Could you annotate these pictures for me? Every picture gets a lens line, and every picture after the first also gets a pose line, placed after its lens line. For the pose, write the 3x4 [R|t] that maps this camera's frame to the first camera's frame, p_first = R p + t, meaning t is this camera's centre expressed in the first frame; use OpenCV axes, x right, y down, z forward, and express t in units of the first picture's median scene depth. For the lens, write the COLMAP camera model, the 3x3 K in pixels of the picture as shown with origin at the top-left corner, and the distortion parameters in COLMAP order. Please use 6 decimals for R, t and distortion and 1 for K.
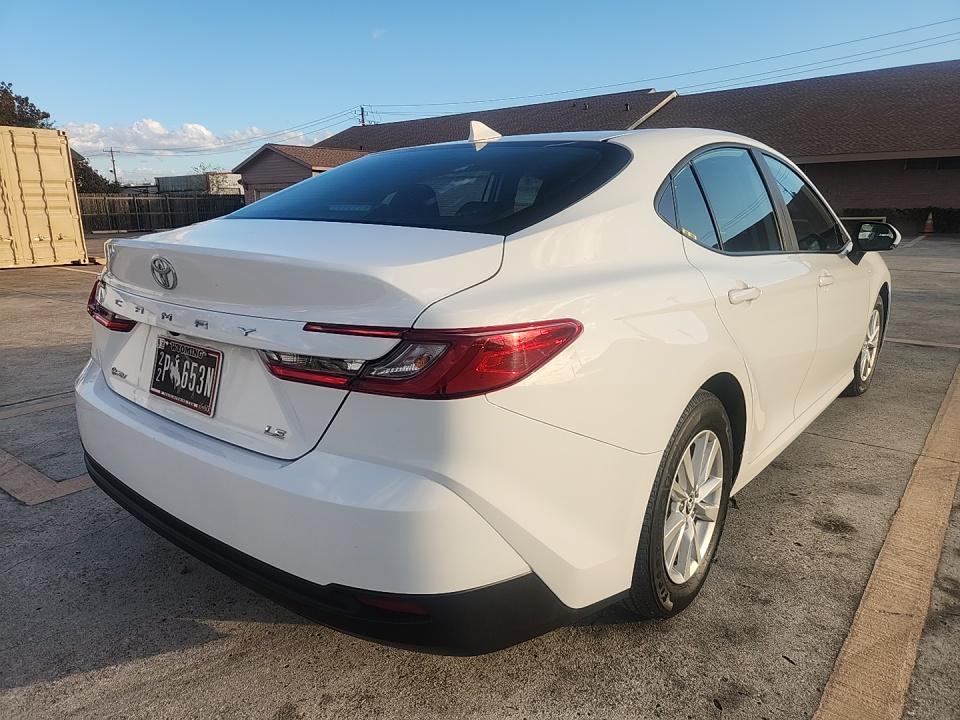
lens RADIAL K [[642.7, 0, 480.0], [0, 642.7, 360.0], [0, 0, 1]] dist [0.002983, -0.003646]
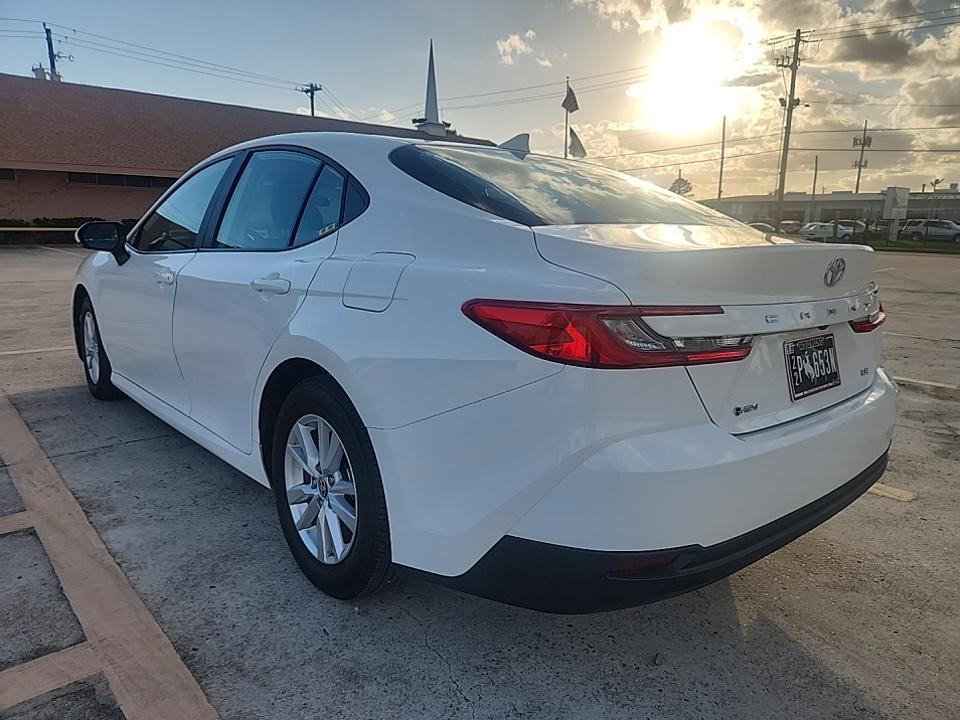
lens RADIAL K [[643.7, 0, 485.5], [0, 643.7, 364.3], [0, 0, 1]] dist [0.052793, -0.040060]
pose [[0.171710, -0.198431, 0.964956, -1.610297], [0.211244, 0.964137, 0.160672, -0.273016], [-0.962233, 0.176252, 0.207469, 1.296751]]
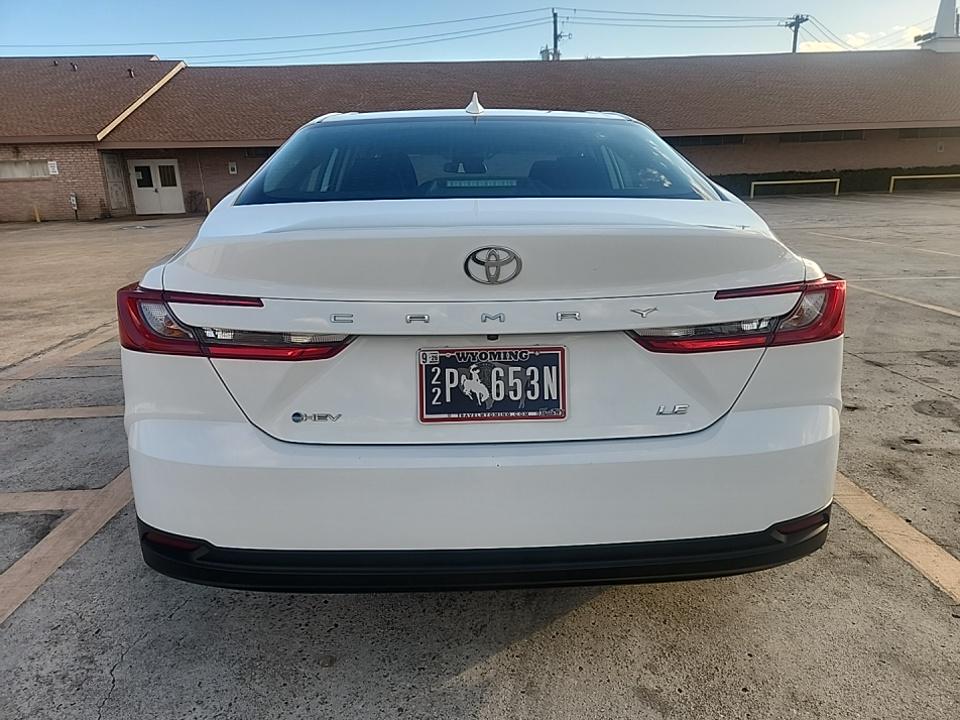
lens RADIAL K [[643.7, 0, 485.5], [0, 643.7, 364.3], [0, 0, 1]] dist [0.052793, -0.040060]
pose [[0.758145, -0.191321, 0.623388, -0.981152], [0.171307, 0.980848, 0.092689, -0.083178], [-0.629183, 0.036519, 0.776399, 0.346920]]
